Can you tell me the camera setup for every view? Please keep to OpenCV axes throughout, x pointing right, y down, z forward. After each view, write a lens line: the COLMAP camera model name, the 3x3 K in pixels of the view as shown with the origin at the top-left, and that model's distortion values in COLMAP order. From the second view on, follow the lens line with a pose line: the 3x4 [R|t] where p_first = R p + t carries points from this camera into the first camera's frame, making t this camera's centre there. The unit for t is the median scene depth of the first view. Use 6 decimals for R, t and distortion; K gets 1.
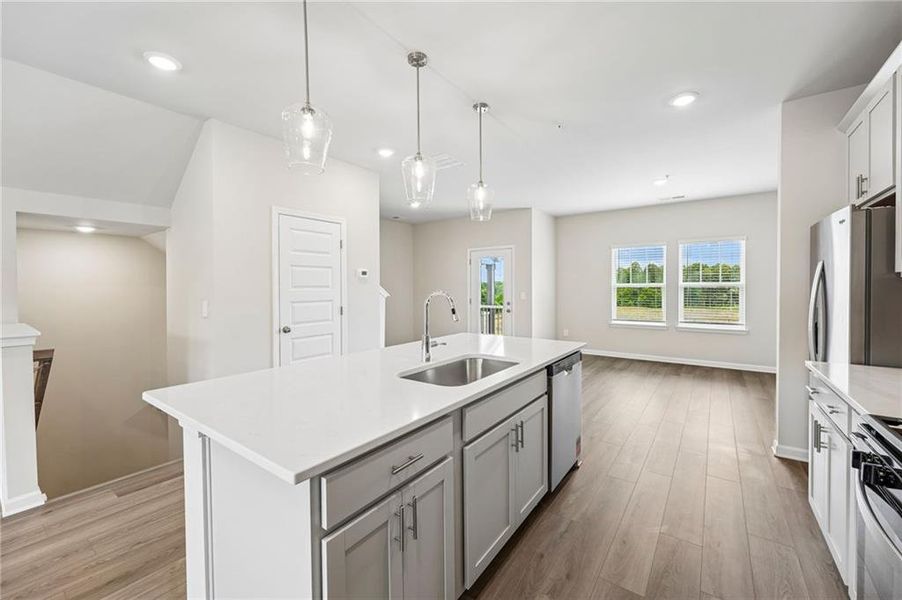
lens RADIAL K [[365.4, 0, 446.4], [0, 365.4, 288.9], [0, 0, 1]] dist [-0.001681, -0.000263]
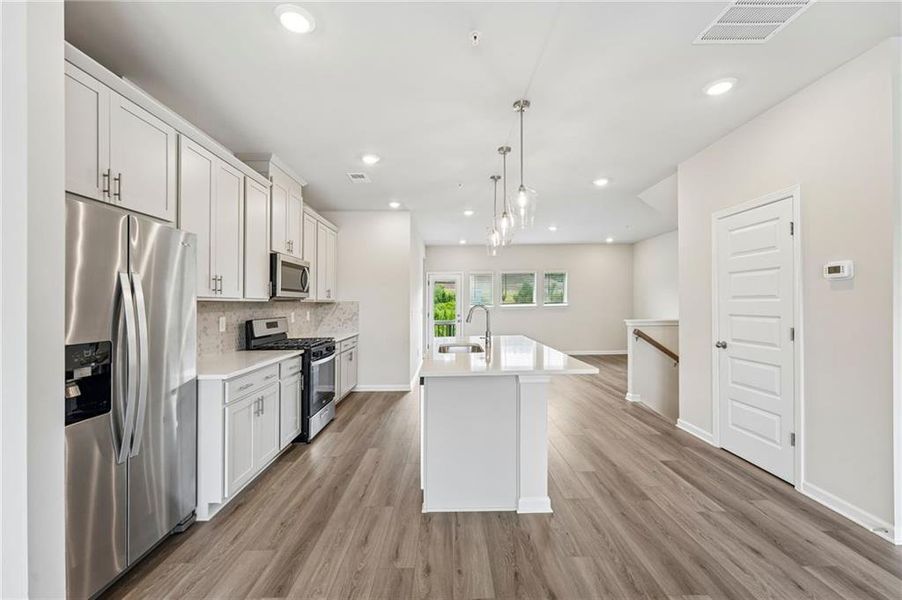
lens RADIAL K [[369.4, 0, 449.9], [0, 369.4, 304.9], [0, 0, 1]] dist [-0.000396, 0.000036]
pose [[-0.794224, 0.019572, -0.607310, 0.626258], [0.016015, 0.999808, 0.011278, -0.008135], [0.607414, -0.000769, -0.794385, 1.266311]]
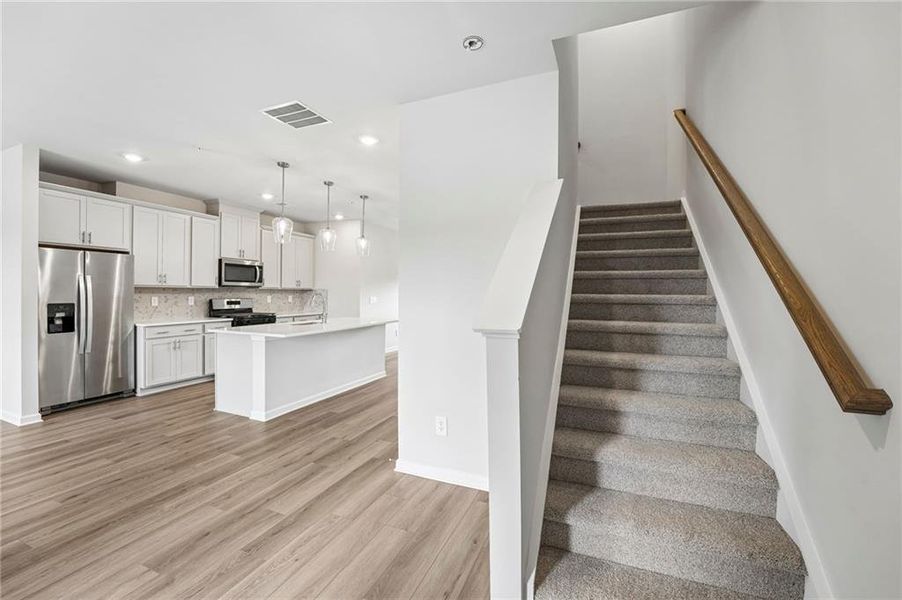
lens RADIAL K [[377.6, 0, 447.2], [0, 377.6, 294.6], [0, 0, 1]] dist [-0.023382, 0.000032]
pose [[-0.969534, -0.002335, -0.244945, -0.128054], [-0.005497, 0.999910, 0.012228, -0.010650], [0.244894, 0.013202, -0.969460, 1.997185]]
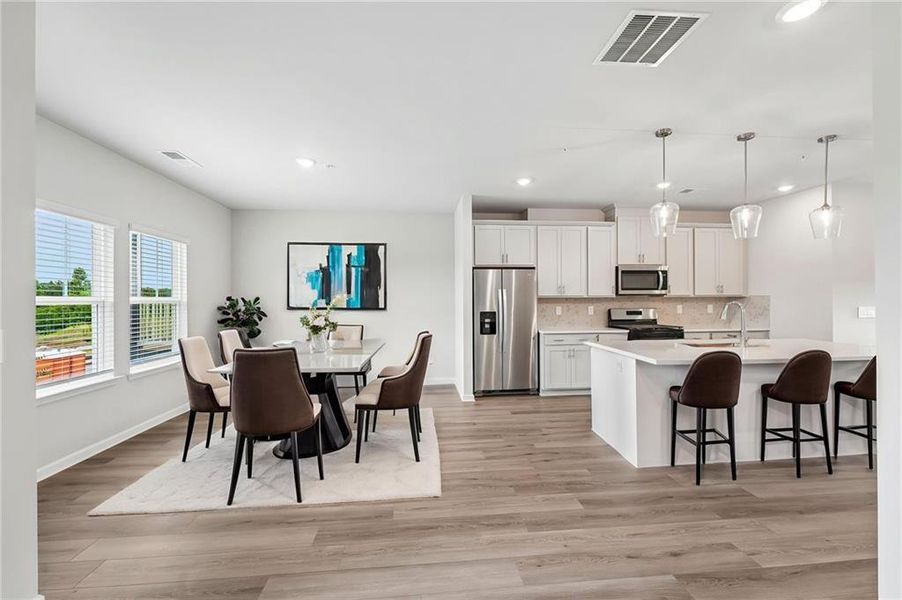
lens RADIAL K [[360.8, 0, 448.0], [0, 360.8, 300.1], [0, 0, 1]] dist [-0.000806, -0.000081]
pose [[-0.667847, 0.009455, 0.744238, -0.205515], [0.013156, 0.999913, -0.000898, -0.010069], [-0.744182, 0.009192, -0.667914, 1.693814]]
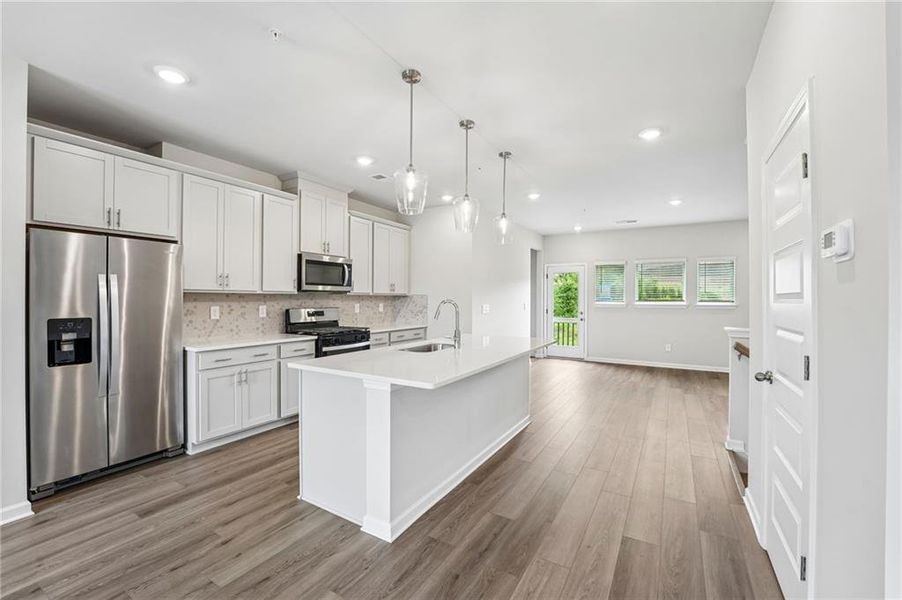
lens RADIAL K [[376.1, 0, 448.7], [0, 376.1, 299.1], [0, 0, 1]] dist [-0.022320, 0.000267]
pose [[-0.994515, 0.000982, -0.104594, 0.079095], [0.000191, 0.999971, 0.007568, -0.006306], [0.104598, 0.007506, -0.994486, 1.423939]]
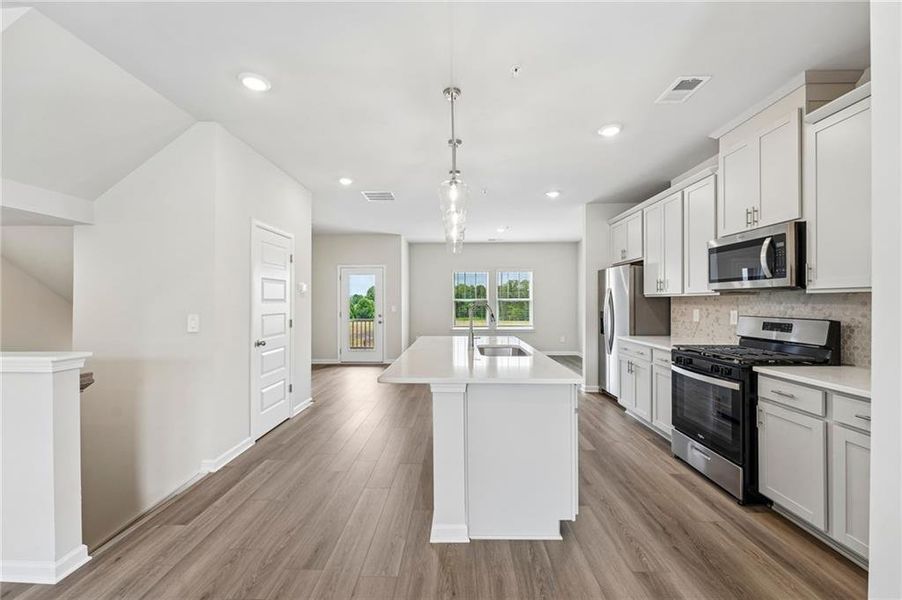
lens RADIAL K [[360.8, 0, 448.0], [0, 360.8, 300.1], [0, 0, 1]] dist [-0.000806, -0.000081]
pose [[0.819218, 0.005734, 0.573453, -0.558188], [0.000605, 0.999941, -0.010864, 0.006123], [-0.573481, 0.009247, 0.819166, -0.089410]]
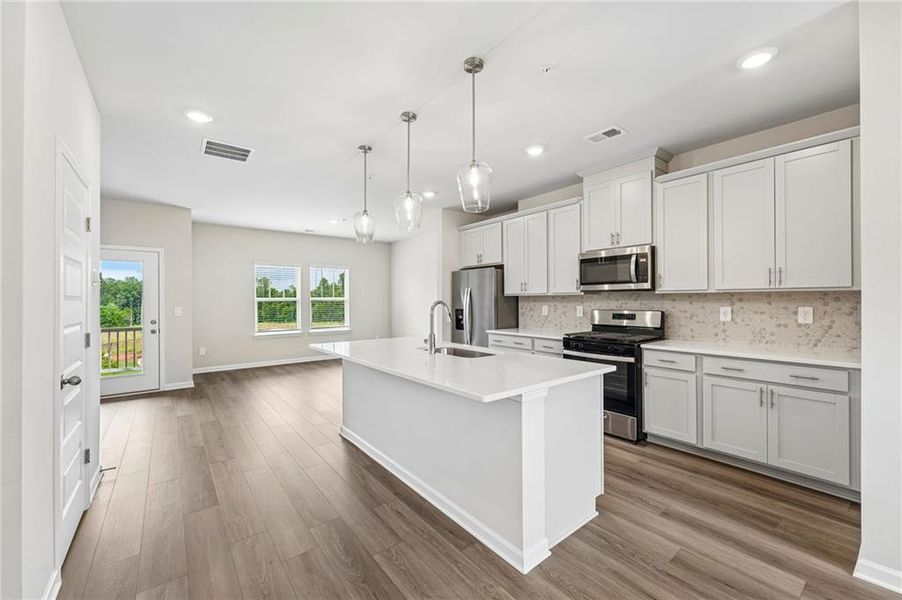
lens RADIAL K [[360.8, 0, 448.0], [0, 360.8, 300.1], [0, 0, 1]] dist [-0.000806, -0.000081]
pose [[0.267774, 0.003609, 0.963475, -0.748780], [0.009484, 0.999935, -0.006382, 0.006274], [-0.963435, 0.010846, 0.267722, 0.333745]]
